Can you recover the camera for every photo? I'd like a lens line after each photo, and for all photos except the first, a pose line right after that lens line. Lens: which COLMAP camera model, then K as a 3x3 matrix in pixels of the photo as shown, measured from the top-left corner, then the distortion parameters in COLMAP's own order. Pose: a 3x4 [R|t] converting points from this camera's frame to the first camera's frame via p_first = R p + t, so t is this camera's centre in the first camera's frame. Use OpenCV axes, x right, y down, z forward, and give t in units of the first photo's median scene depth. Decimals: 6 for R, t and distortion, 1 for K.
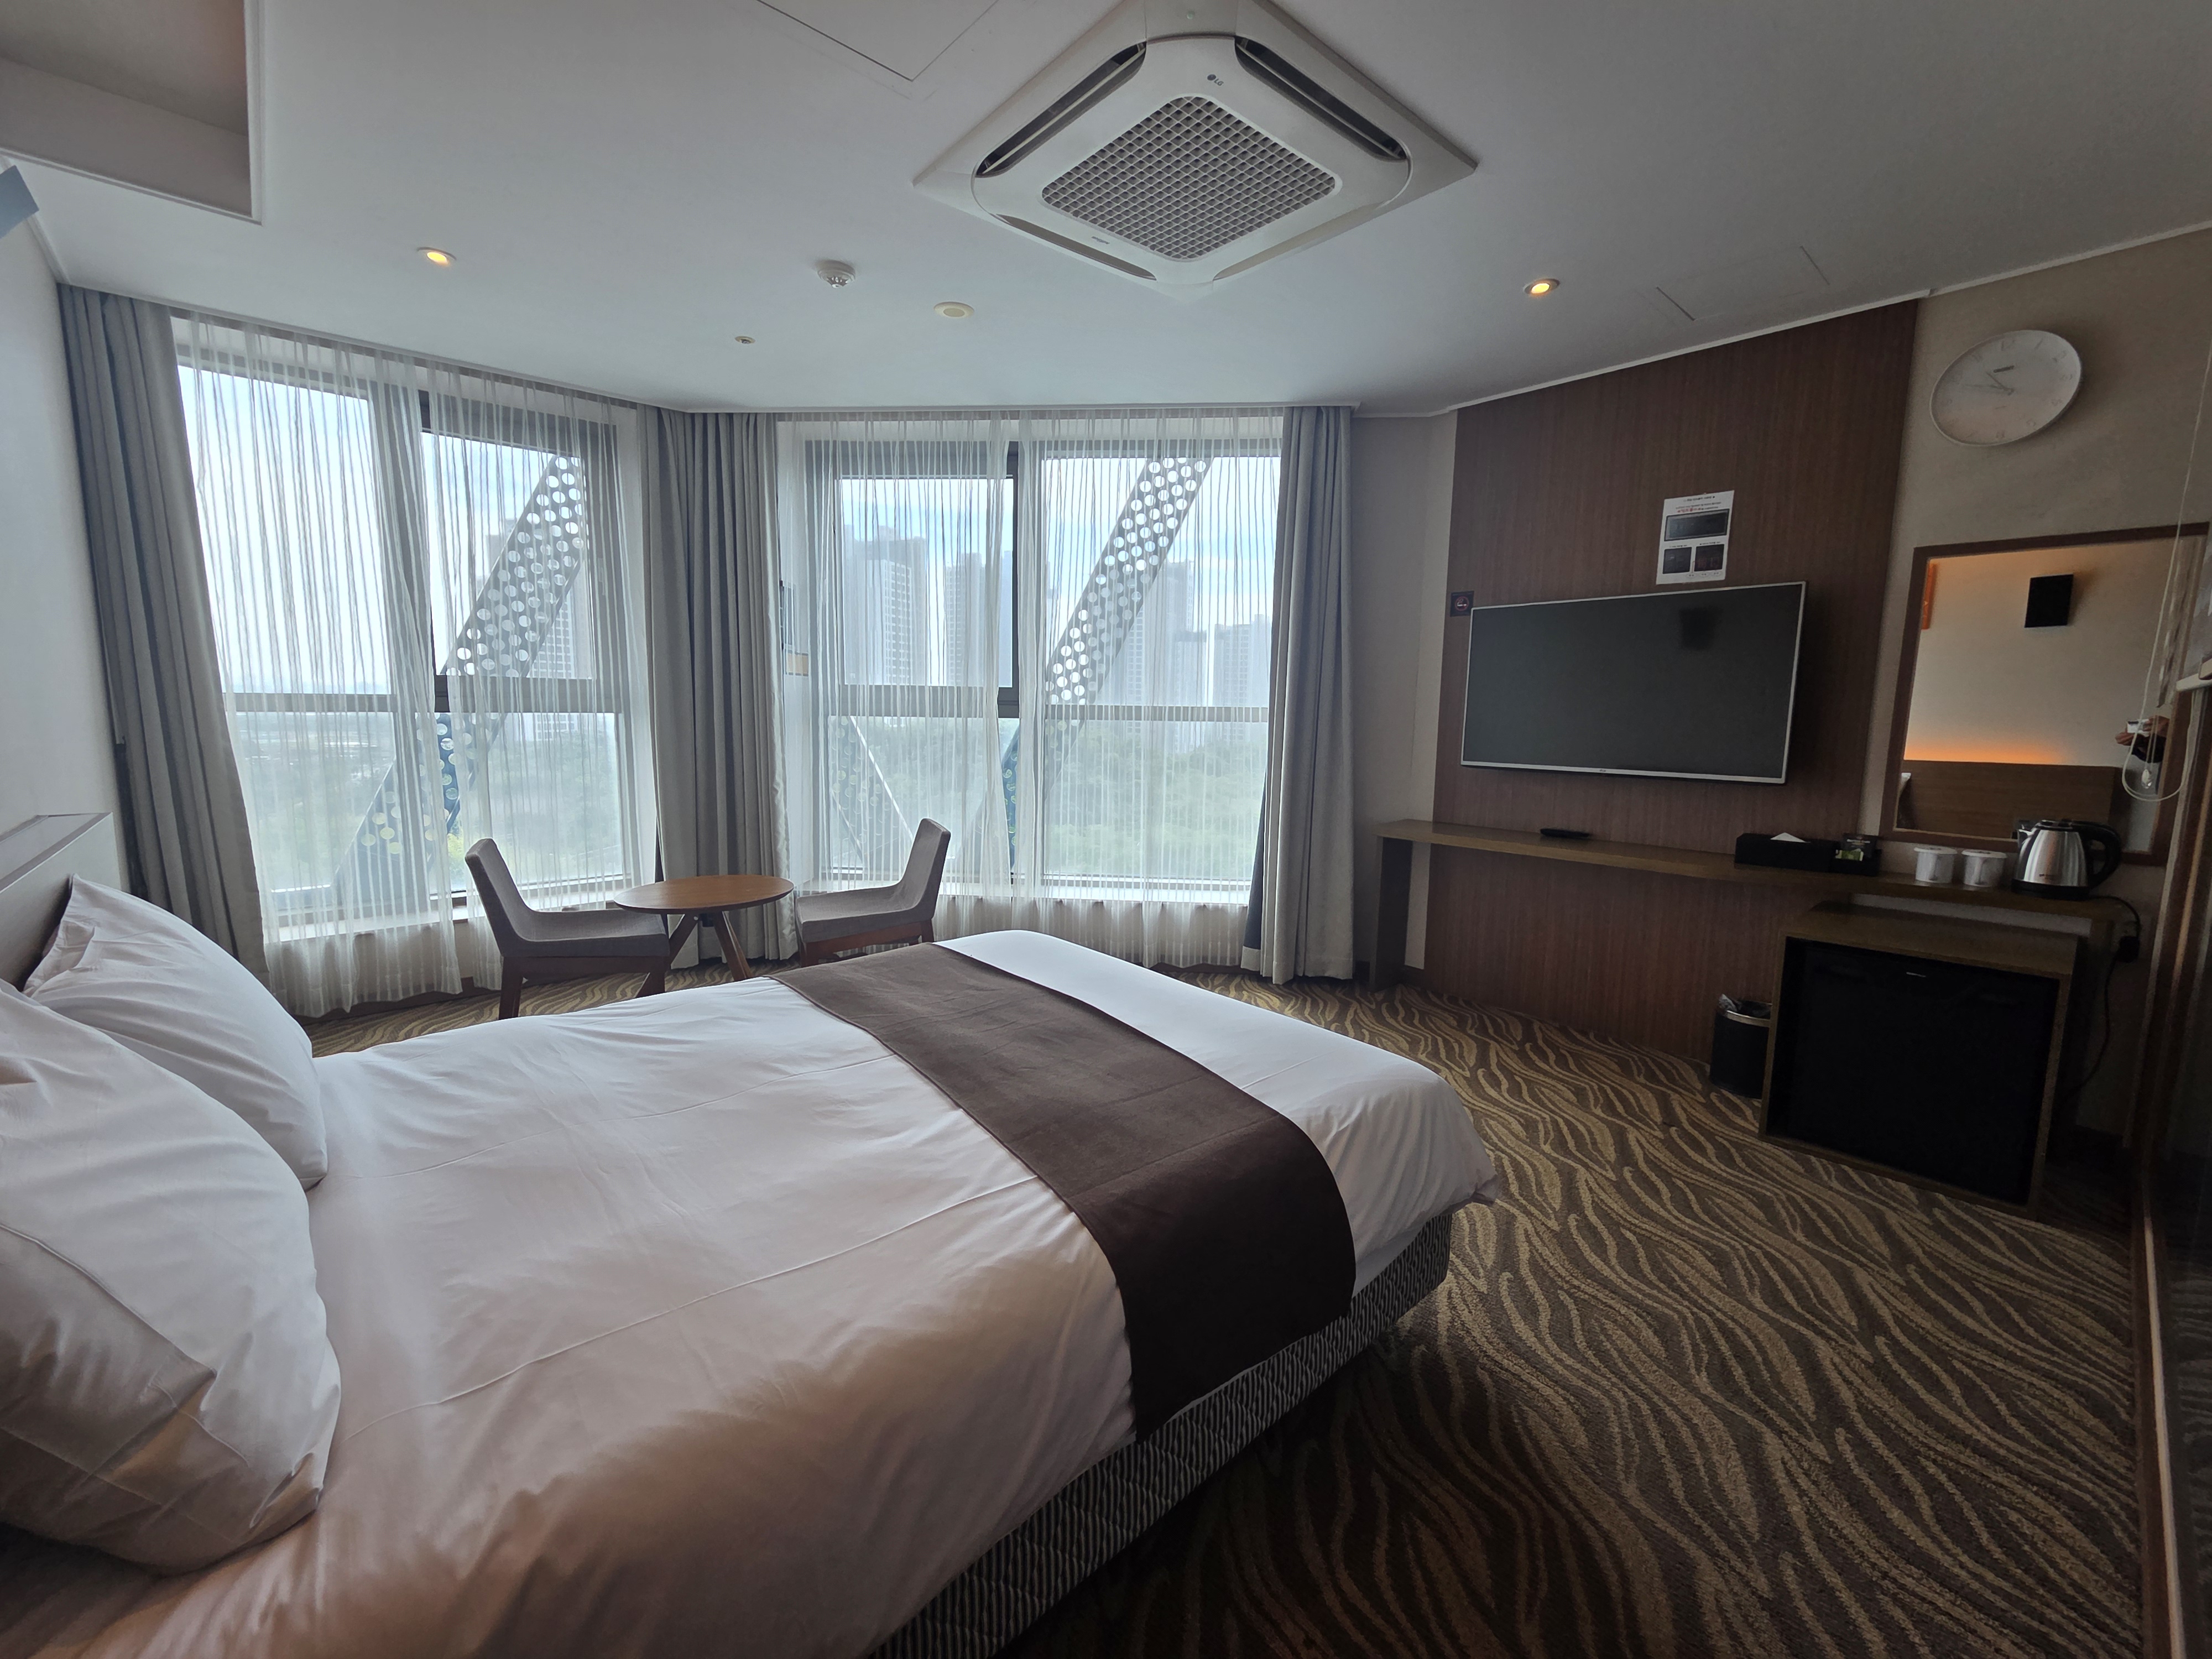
lens RADIAL K [[912.7, 0, 1109.1], [0, 912.7, 821.0], [0, 0, 1]] dist [-0.000494, 0.000237]
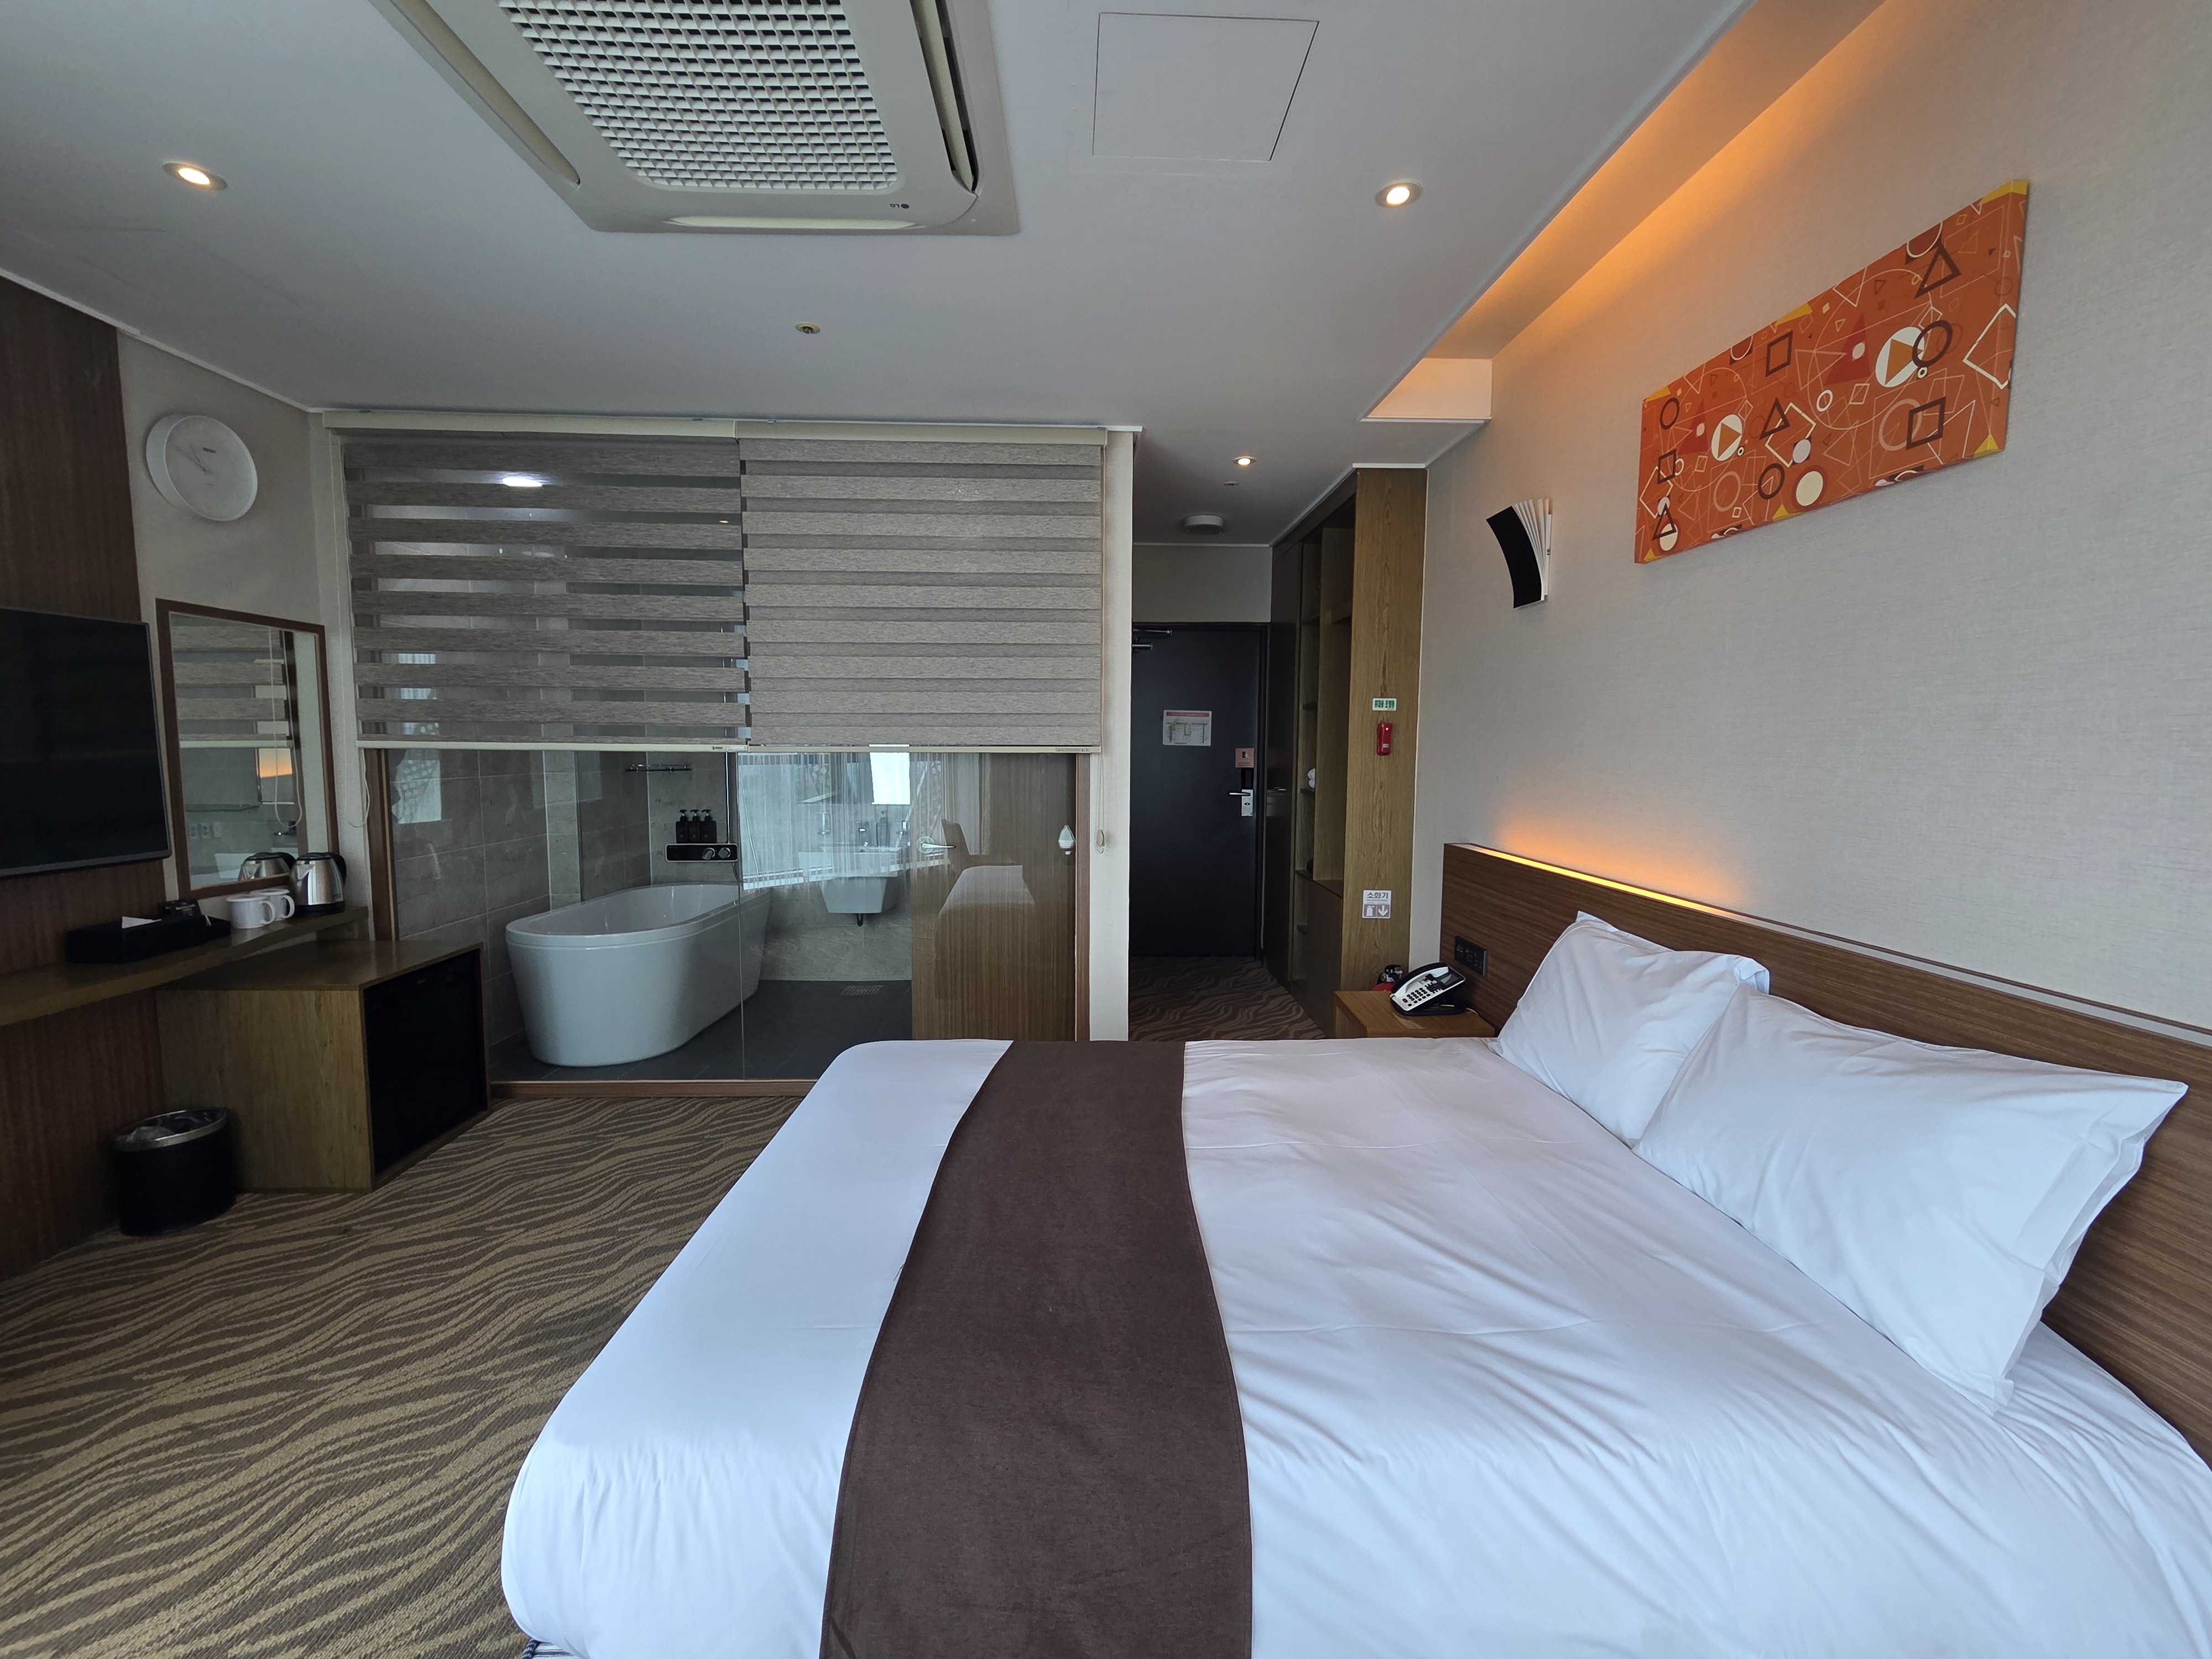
lens RADIAL K [[912.7, 0, 1095.9], [0, 912.7, 820.8], [0, 0, 1]] dist [-0.000494, 0.000237]
pose [[-0.764137, -0.072724, 0.640941, -0.573086], [0.064887, 0.979918, 0.188546, -0.213796], [-0.641782, 0.185664, -0.744073, 1.281487]]
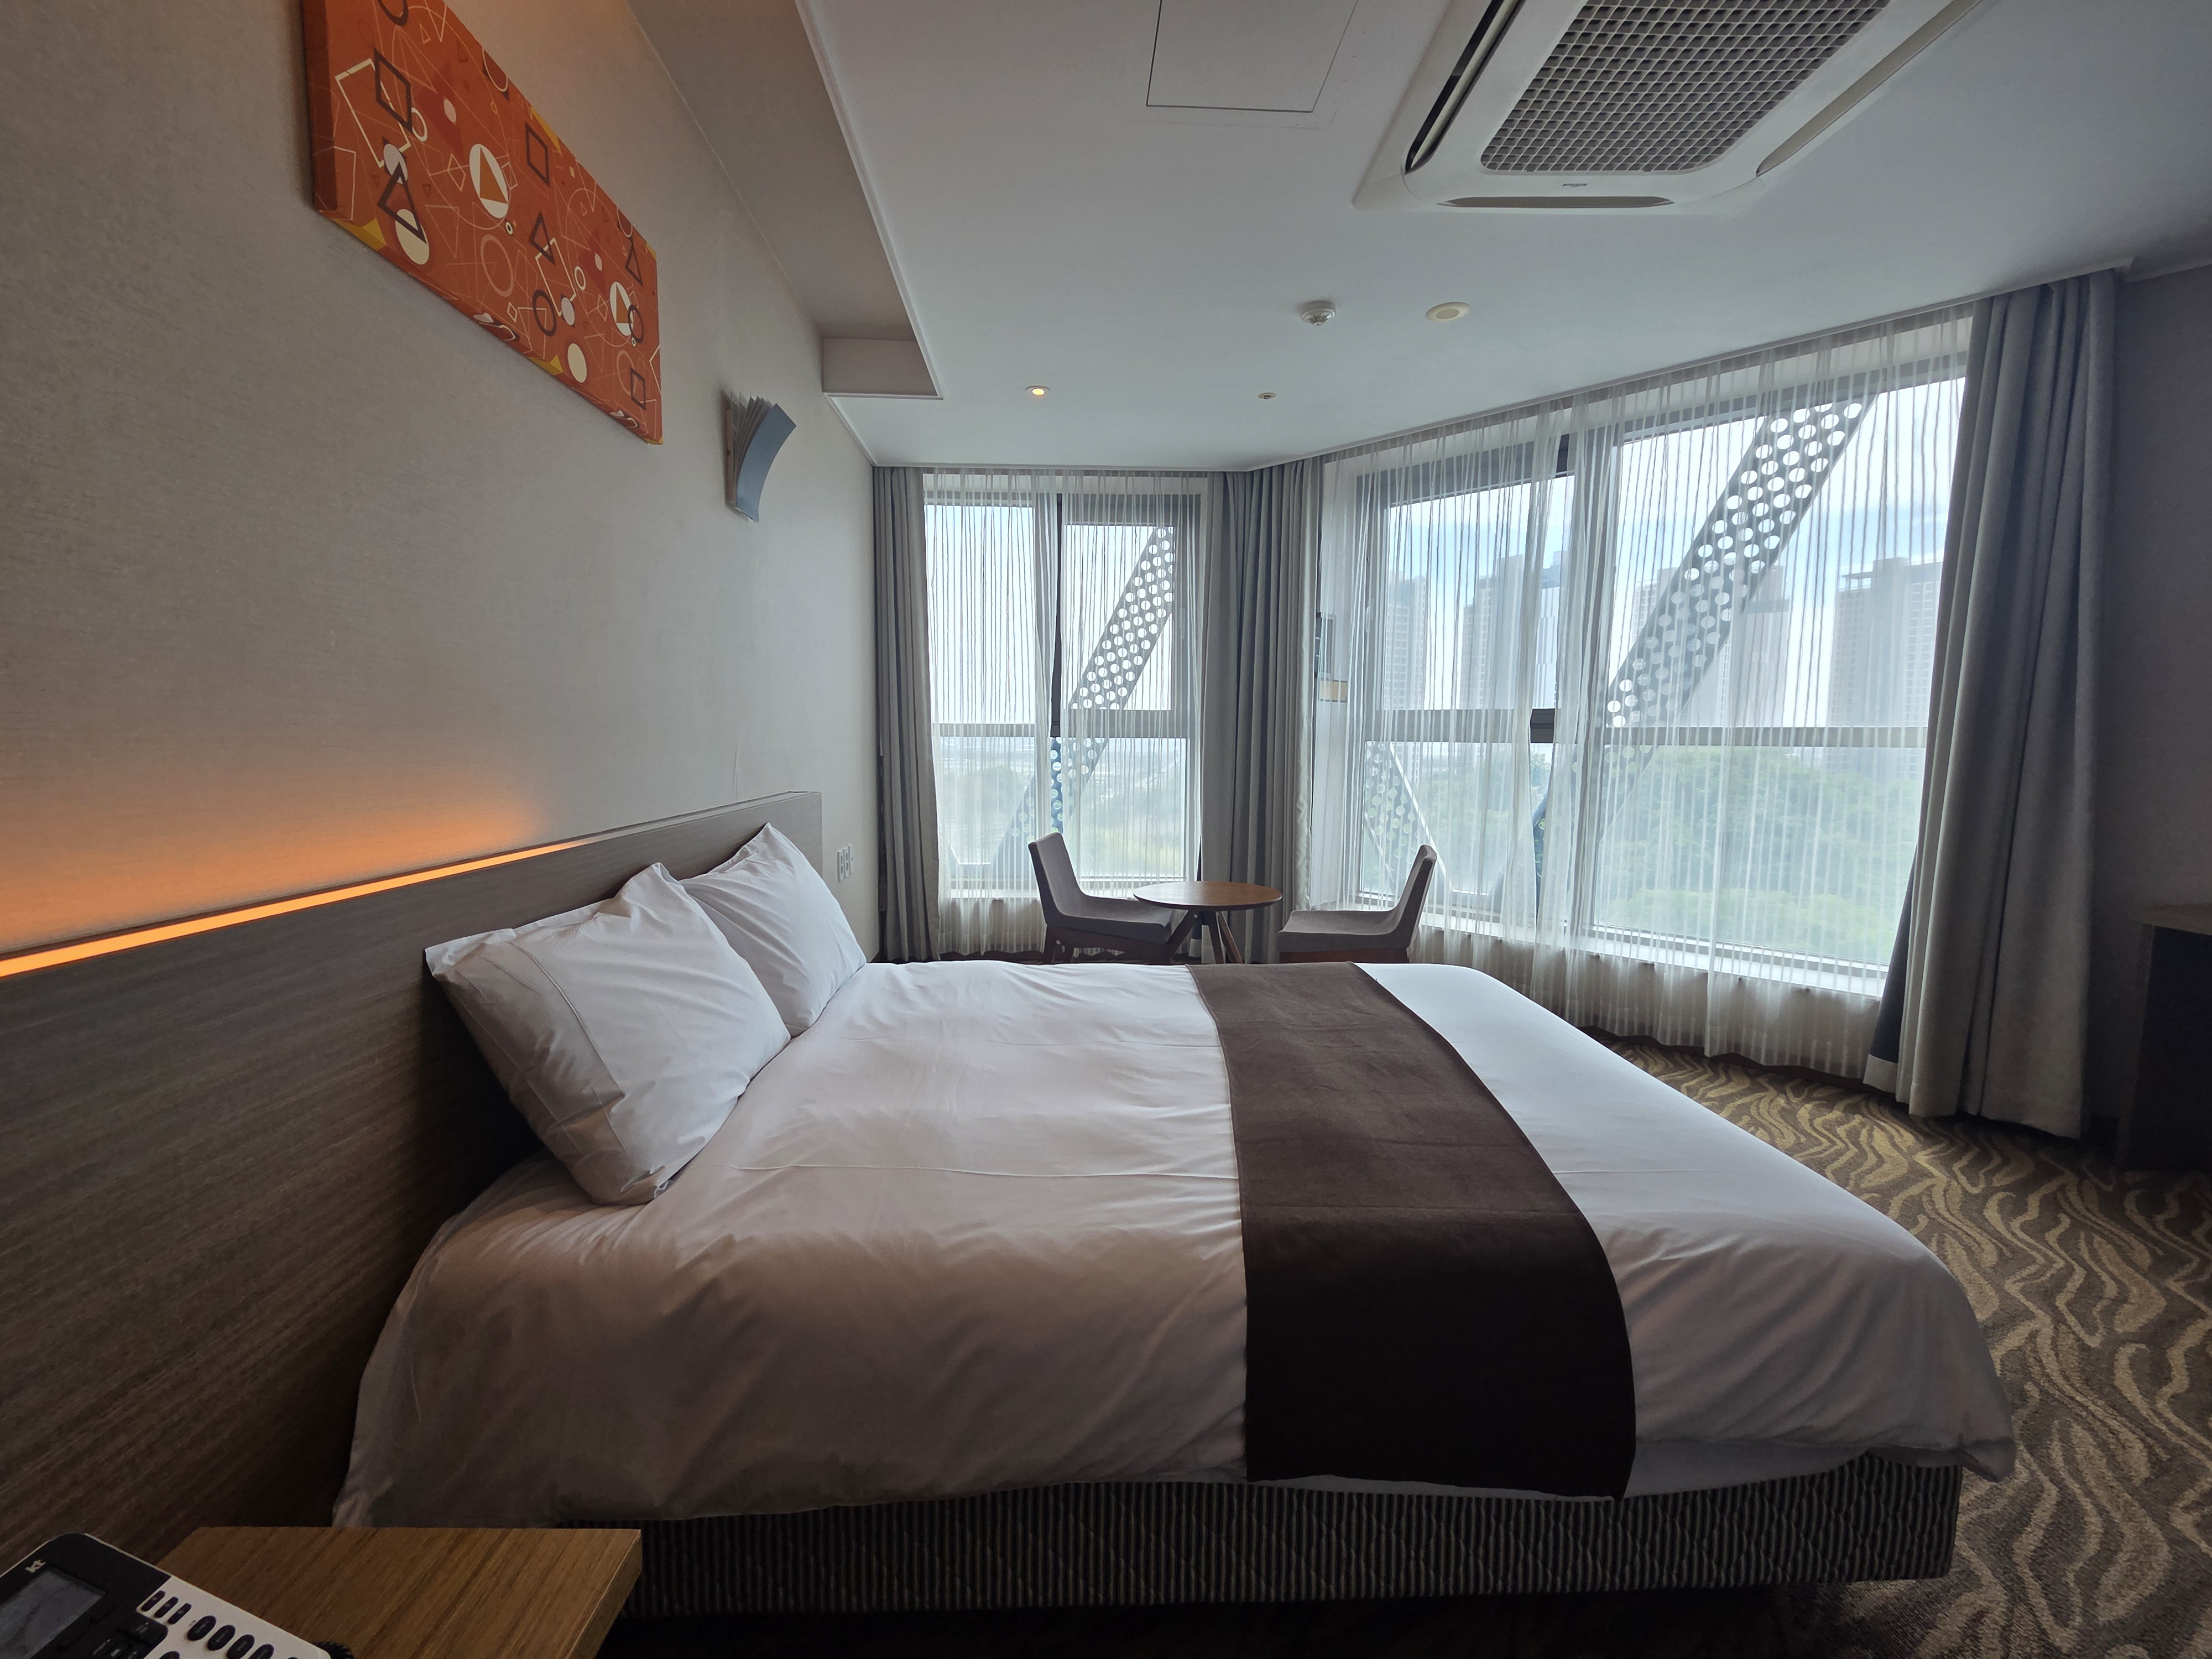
lens RADIAL K [[912.7, 0, 1098.7], [0, 912.7, 823.6], [0, 0, 1]] dist [-0.000494, 0.000237]
pose [[0.767439, 0.054470, -0.638803, 0.225818], [-0.079182, 0.996809, -0.010130, 0.017963], [0.636213, 0.058356, 0.769303, 0.072090]]
